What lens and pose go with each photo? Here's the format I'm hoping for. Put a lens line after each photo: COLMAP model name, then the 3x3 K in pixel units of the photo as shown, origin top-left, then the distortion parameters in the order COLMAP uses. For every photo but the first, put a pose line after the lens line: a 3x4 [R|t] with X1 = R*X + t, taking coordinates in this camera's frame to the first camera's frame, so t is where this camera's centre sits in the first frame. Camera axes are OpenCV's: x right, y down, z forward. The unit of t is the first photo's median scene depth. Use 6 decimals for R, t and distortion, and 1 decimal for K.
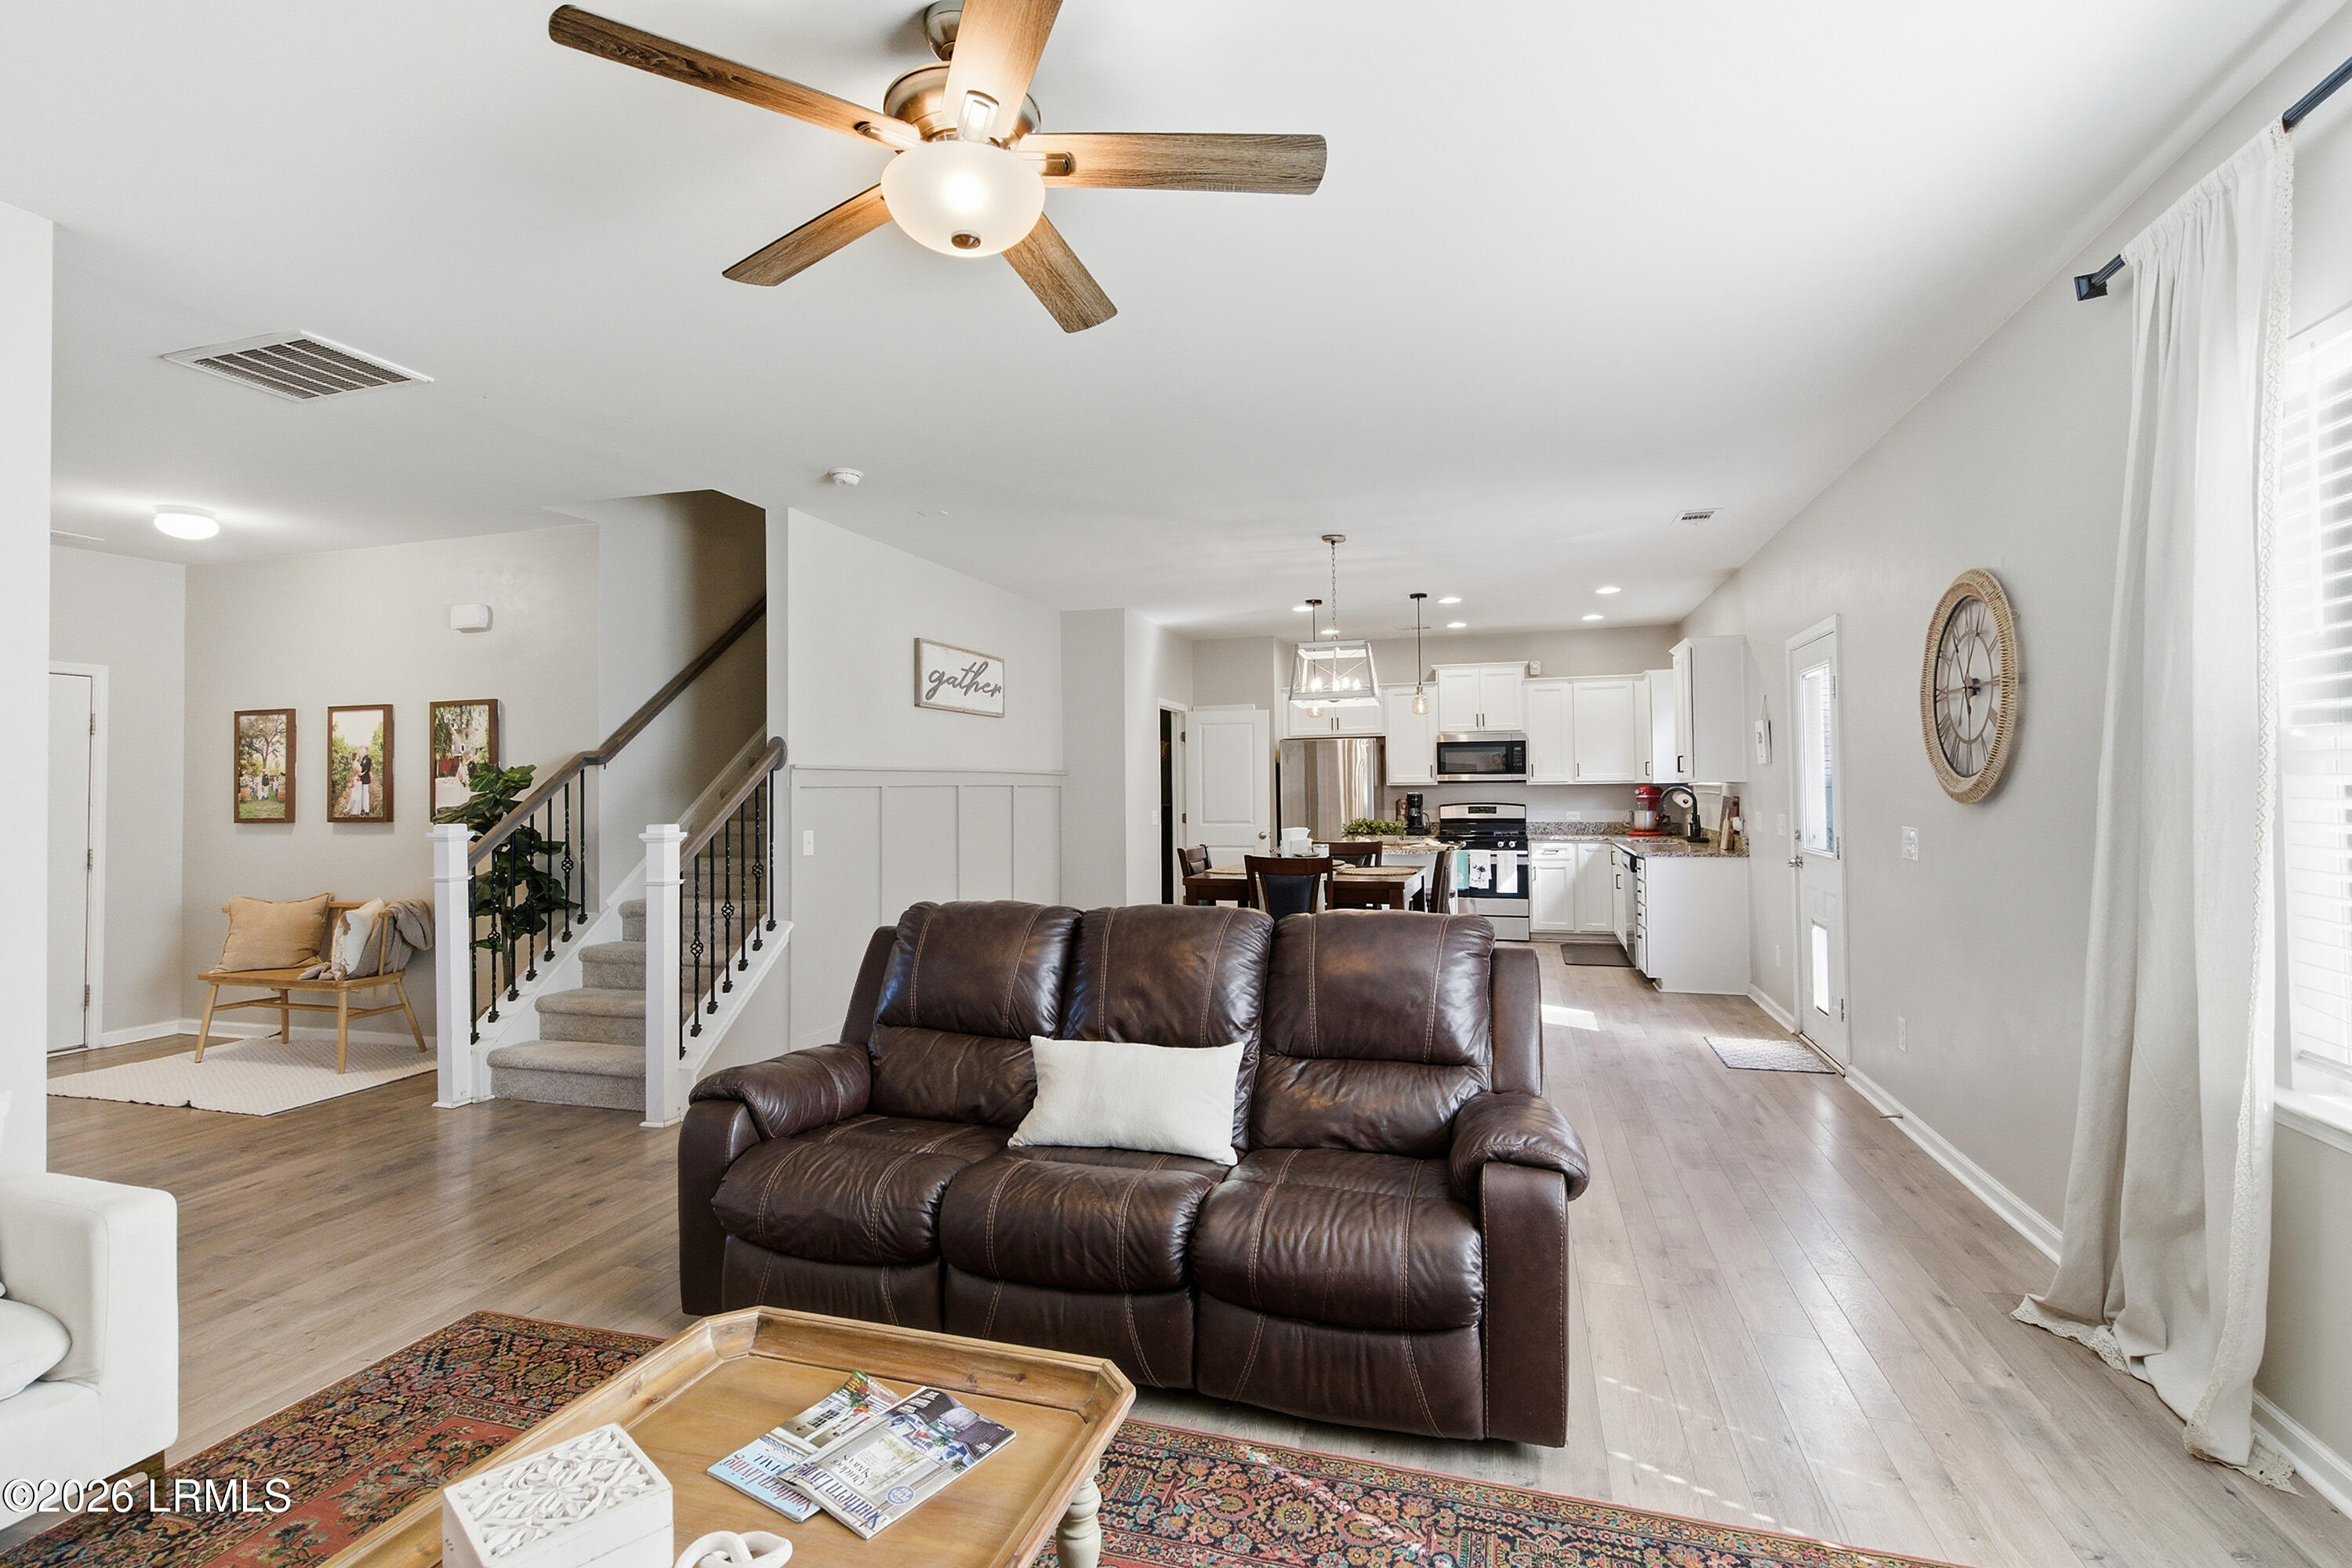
lens RADIAL K [[1090.1, 0, 1174.9], [0, 1090.1, 759.5], [0, 0, 1]] dist [-0.001950, -0.000746]
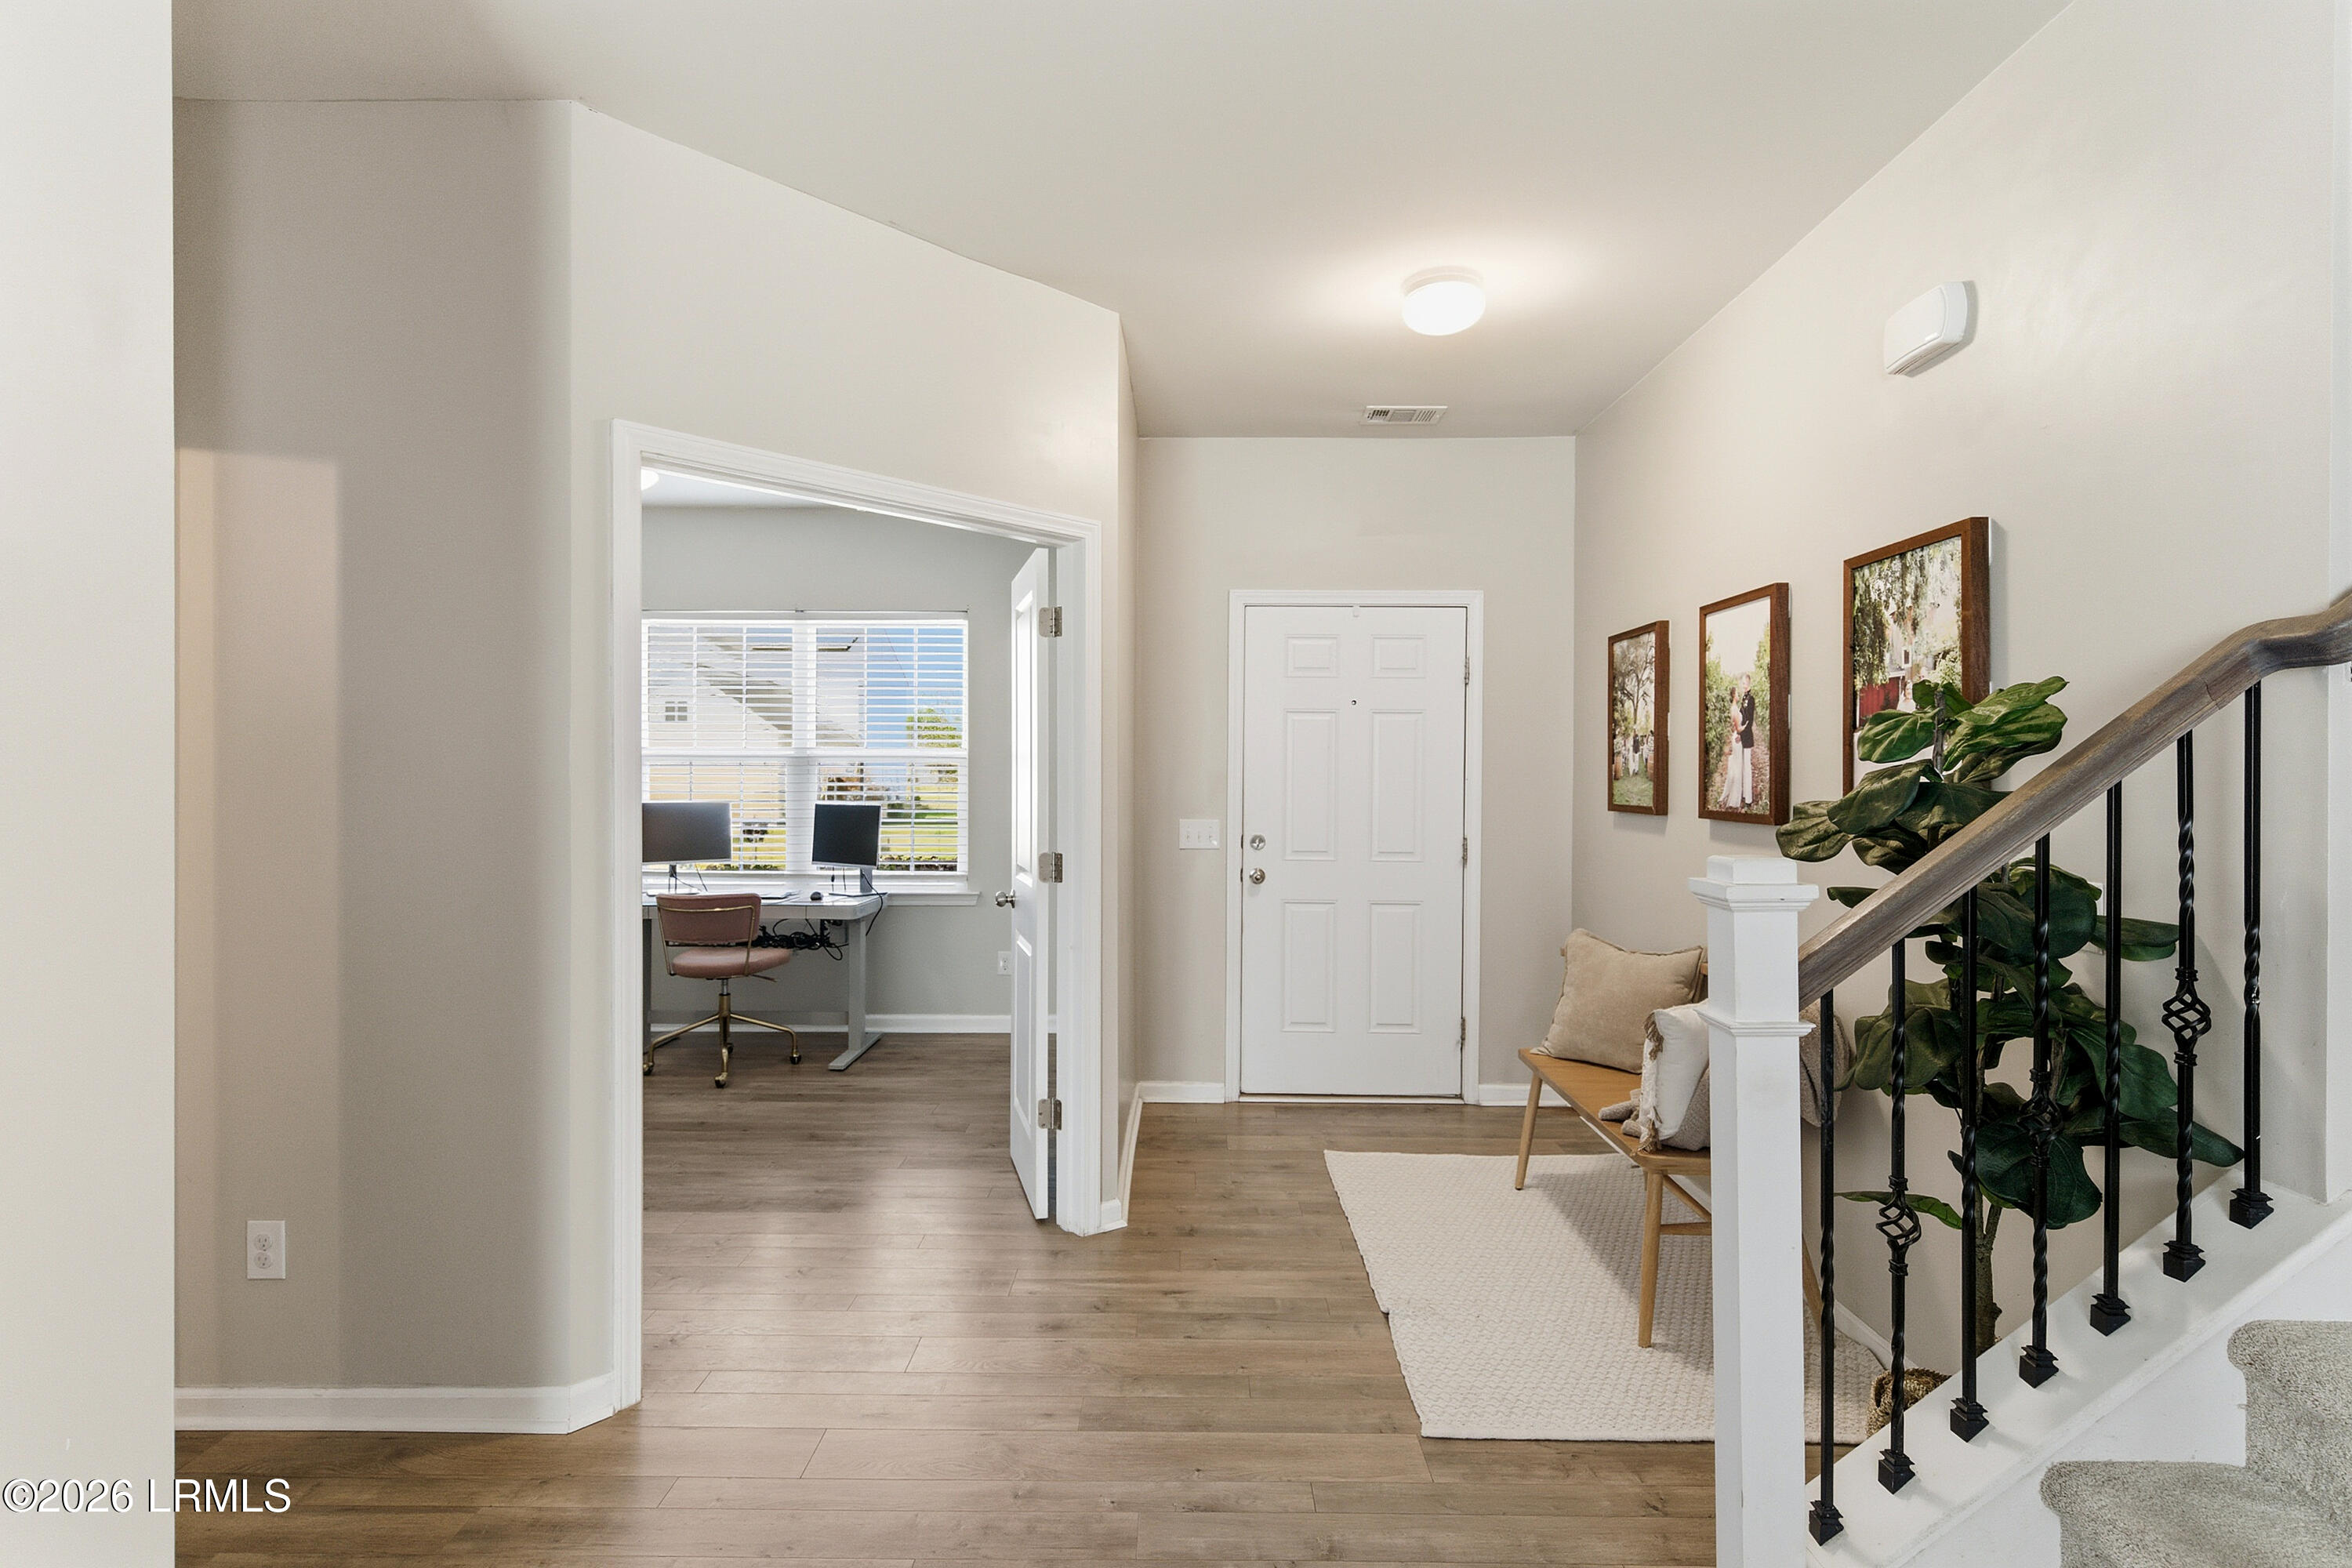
lens RADIAL K [[1117.5, 0, 1172.8], [0, 1117.5, 779.6], [0, 0, 1]] dist [0.000768, -0.000444]
pose [[0.276048, 0.019300, -0.960950, -0.302536], [0.016916, 0.999546, 0.024935, 0.019236], [0.960995, -0.023139, 0.275597, 0.574844]]
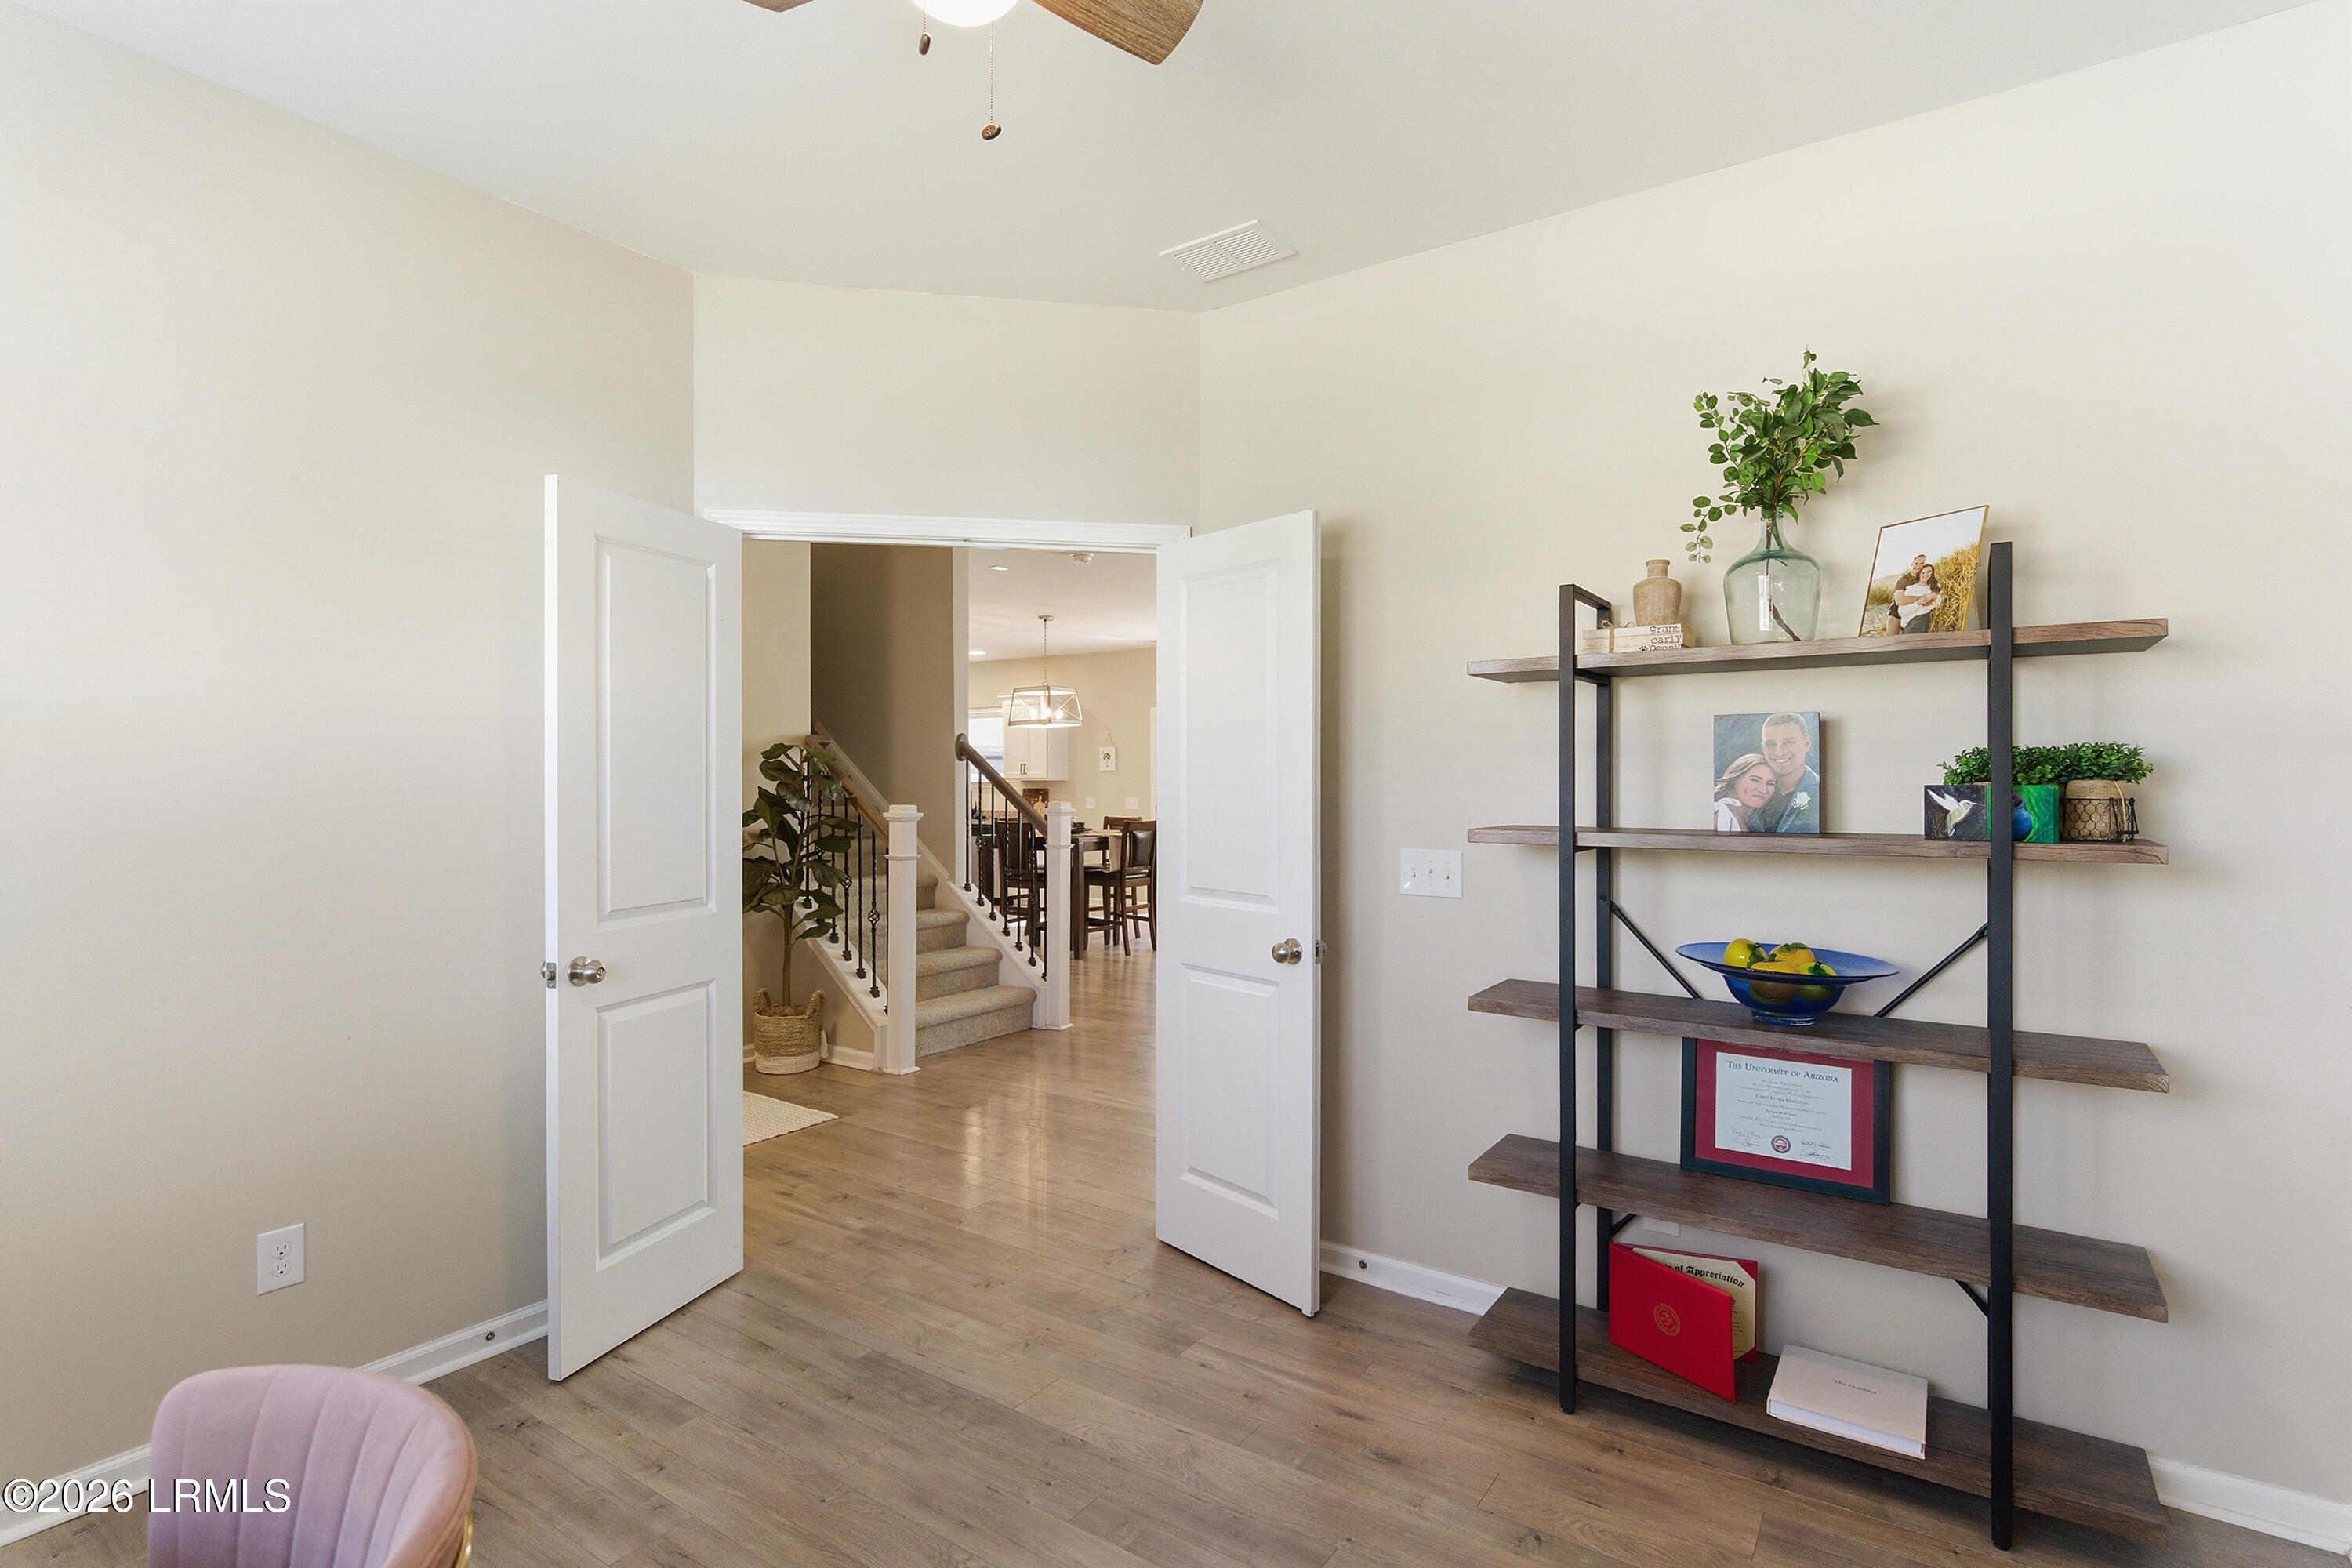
lens RADIAL K [[1117.5, 0, 1172.8], [0, 1117.5, 779.6], [0, 0, 1]] dist [0.000768, -0.000444]
pose [[0.309558, 0.011912, 0.950806, -1.251684], [-0.025010, 0.999678, -0.004382, 0.025492], [-0.950552, -0.022423, 0.309756, 0.326316]]
